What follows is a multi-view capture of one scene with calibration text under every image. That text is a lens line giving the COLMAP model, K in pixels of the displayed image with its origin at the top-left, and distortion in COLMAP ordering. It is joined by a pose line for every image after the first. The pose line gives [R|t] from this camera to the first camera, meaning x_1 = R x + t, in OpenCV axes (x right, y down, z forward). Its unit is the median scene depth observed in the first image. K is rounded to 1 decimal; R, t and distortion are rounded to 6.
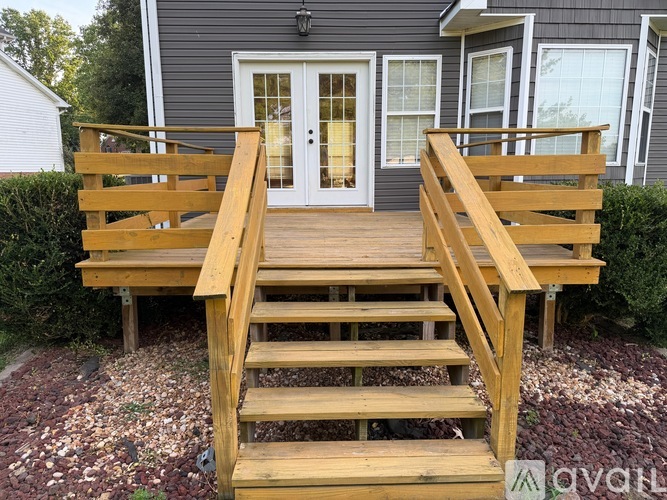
lens RADIAL K [[465.4, 0, 338.0], [0, 465.4, 250.6], [0, 0, 1]] dist [0.026019, -0.017204]
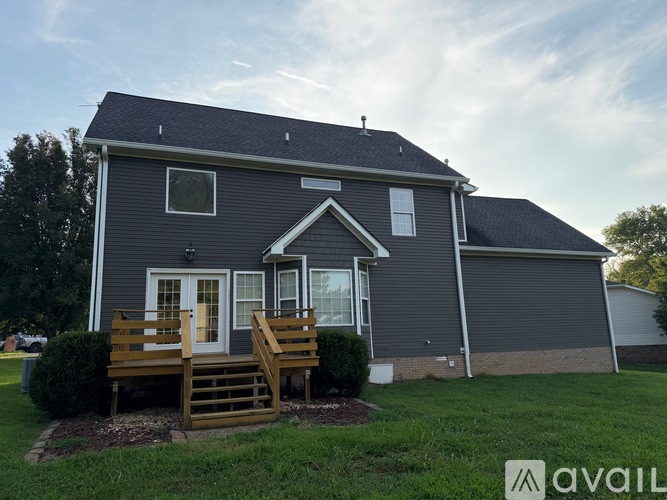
lens RADIAL K [[465.4, 0, 338.9], [0, 465.4, 249.5], [0, 0, 1]] dist [0.026019, -0.017204]
pose [[0.947983, 0.027551, 0.317127, -0.102111], [0.091498, 0.930621, -0.354362, 0.211960], [-0.304889, 0.364945, 0.879692, -0.837190]]
